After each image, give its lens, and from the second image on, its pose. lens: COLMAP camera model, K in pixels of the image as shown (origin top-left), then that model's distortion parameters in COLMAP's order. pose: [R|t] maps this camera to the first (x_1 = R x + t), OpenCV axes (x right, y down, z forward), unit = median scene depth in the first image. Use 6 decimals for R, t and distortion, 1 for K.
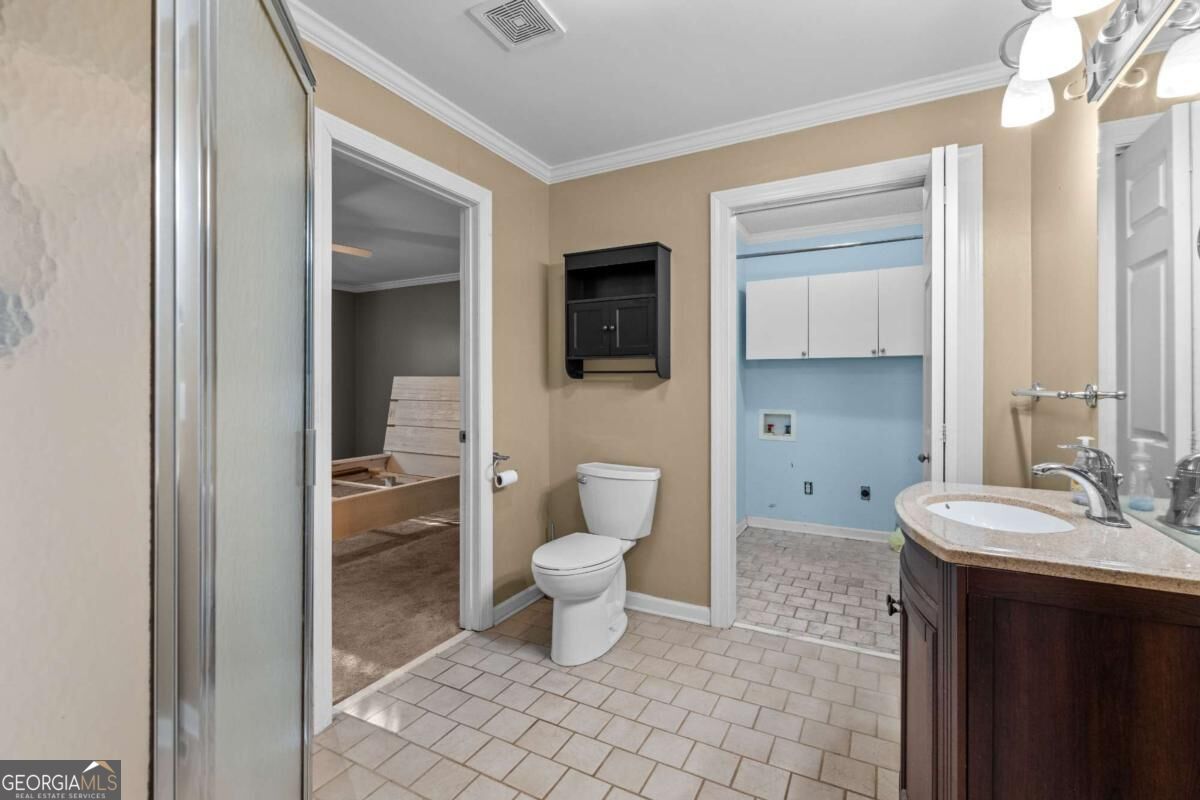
lens RADIAL K [[531.7, 0, 596.1], [0, 531.7, 375.6], [0, 0, 1]] dist [-0.002426, -0.000077]
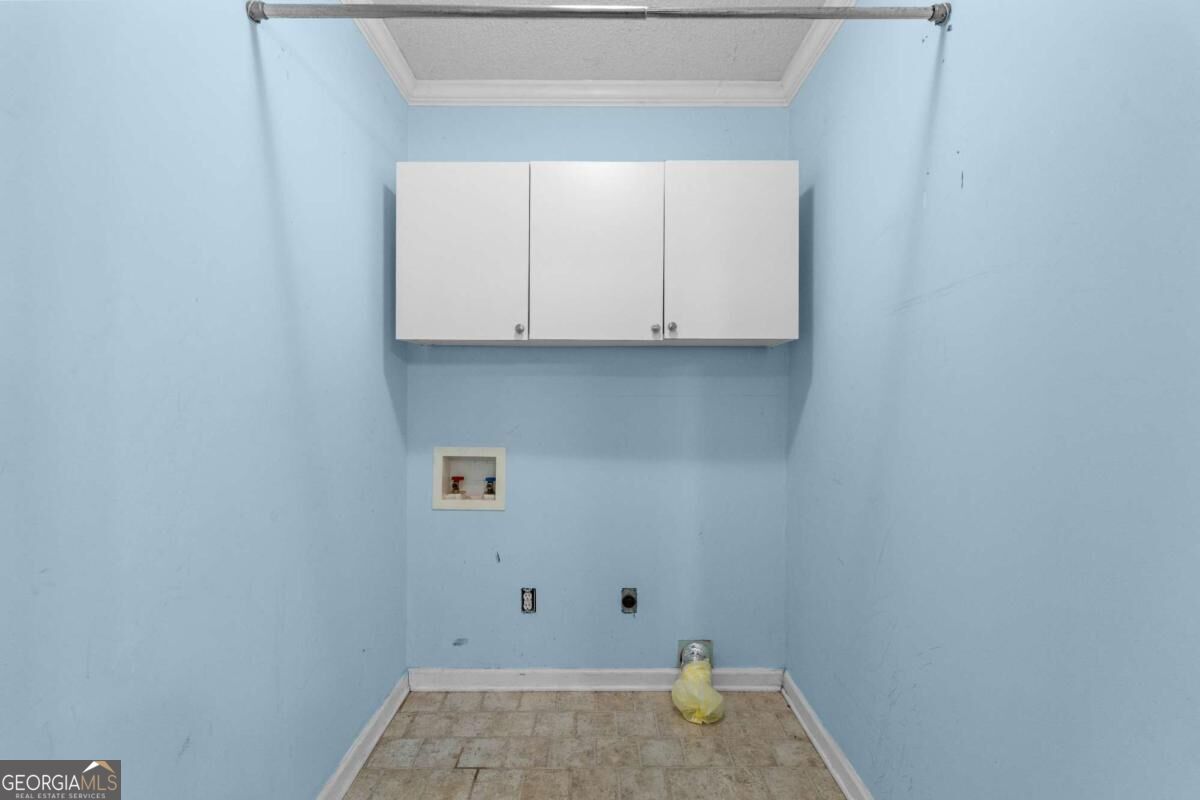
lens RADIAL K [[531.7, 0, 596.1], [0, 531.7, 375.6], [0, 0, 1]] dist [-0.002426, -0.000077]
pose [[0.877472, 0.006894, 0.479579, 0.213044], [-0.004127, 0.999968, -0.006823, 0.000529], [-0.479610, 0.004008, 0.877472, 0.527298]]
